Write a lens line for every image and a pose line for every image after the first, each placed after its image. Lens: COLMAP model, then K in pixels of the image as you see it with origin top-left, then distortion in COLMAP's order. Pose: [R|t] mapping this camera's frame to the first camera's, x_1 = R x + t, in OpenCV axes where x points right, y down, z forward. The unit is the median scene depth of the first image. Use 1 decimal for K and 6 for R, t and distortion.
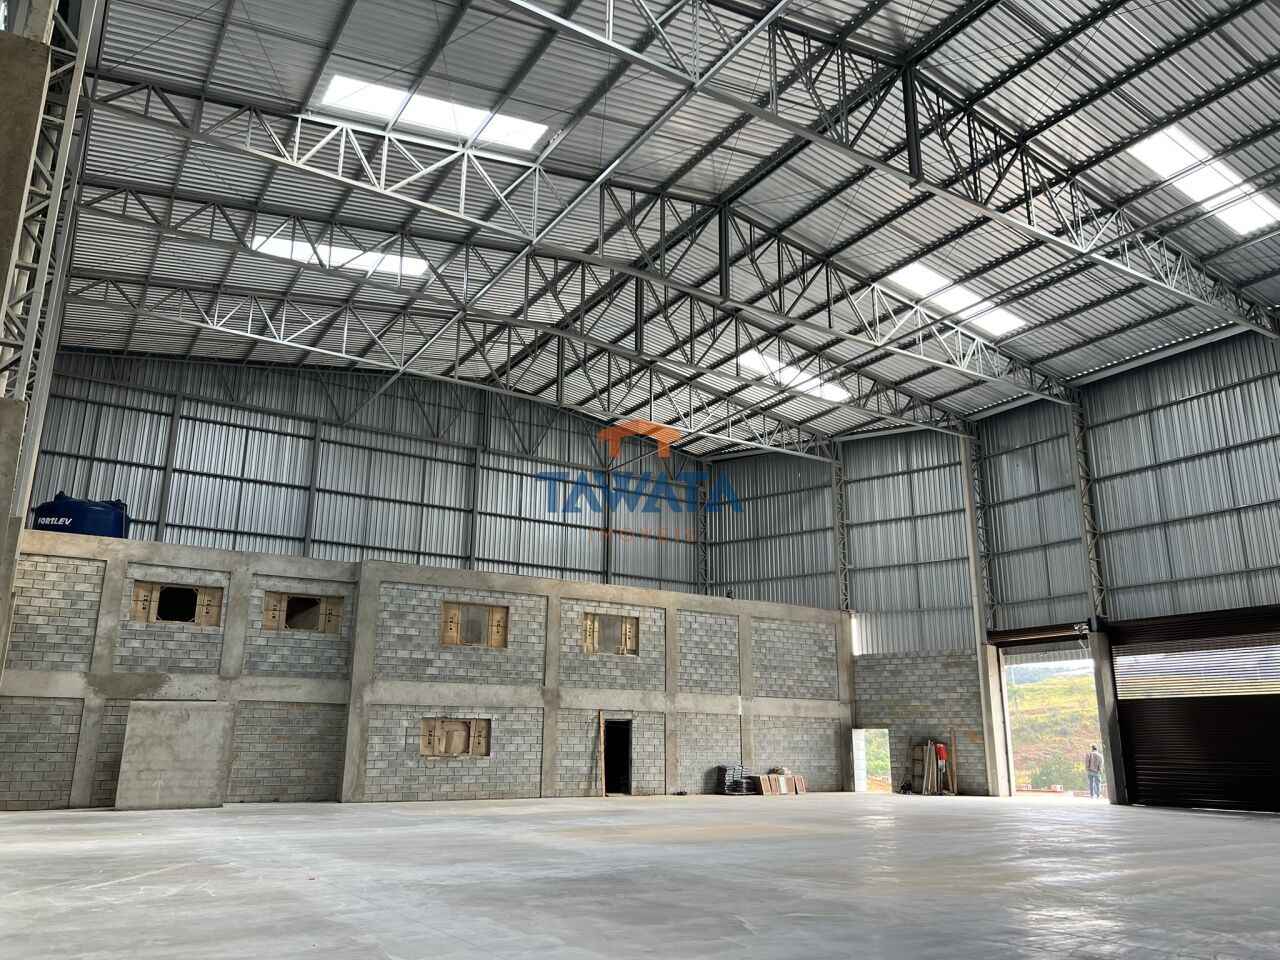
lens RADIAL K [[956.4, 0, 645.1], [0, 956.4, 478.2], [0, 0, 1]] dist [0.100935, -0.141706]
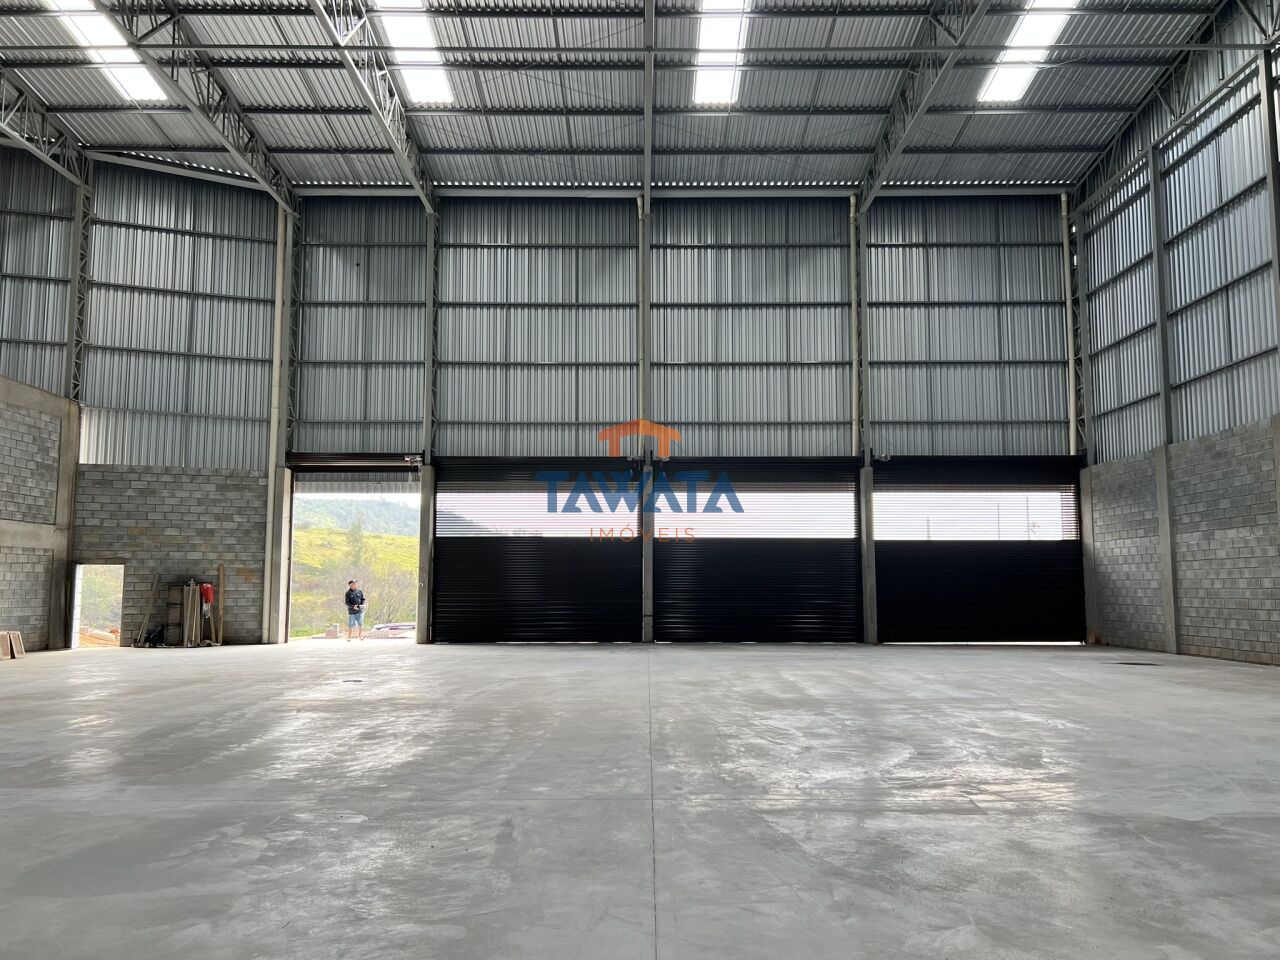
lens RADIAL K [[976.1, 0, 643.4], [0, 976.1, 487.9], [0, 0, 1]] dist [0.073007, -0.060737]
pose [[0.536052, 0.082040, 0.840189, -0.208698], [-0.224257, 0.973345, 0.048037, 0.087827], [-0.813853, -0.214168, 0.540162, 0.320879]]
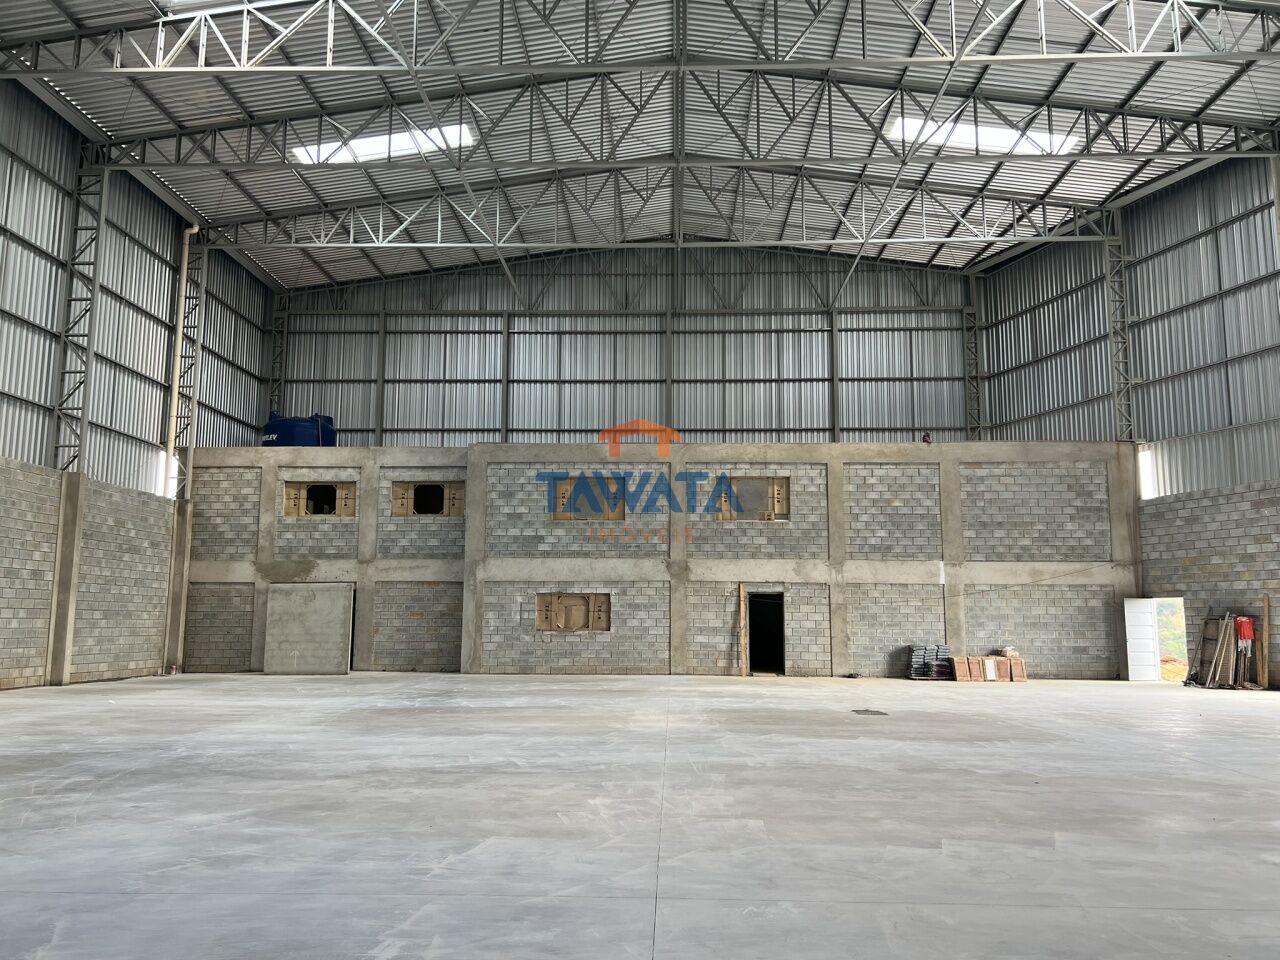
lens RADIAL K [[956.4, 0, 645.1], [0, 956.4, 478.2], [0, 0, 1]] dist [0.100935, -0.141706]
pose [[0.827690, -0.085739, -0.554597, 0.381942], [0.152990, 0.985301, 0.076000, 0.065386], [0.539929, -0.147753, 0.828641, 0.232163]]
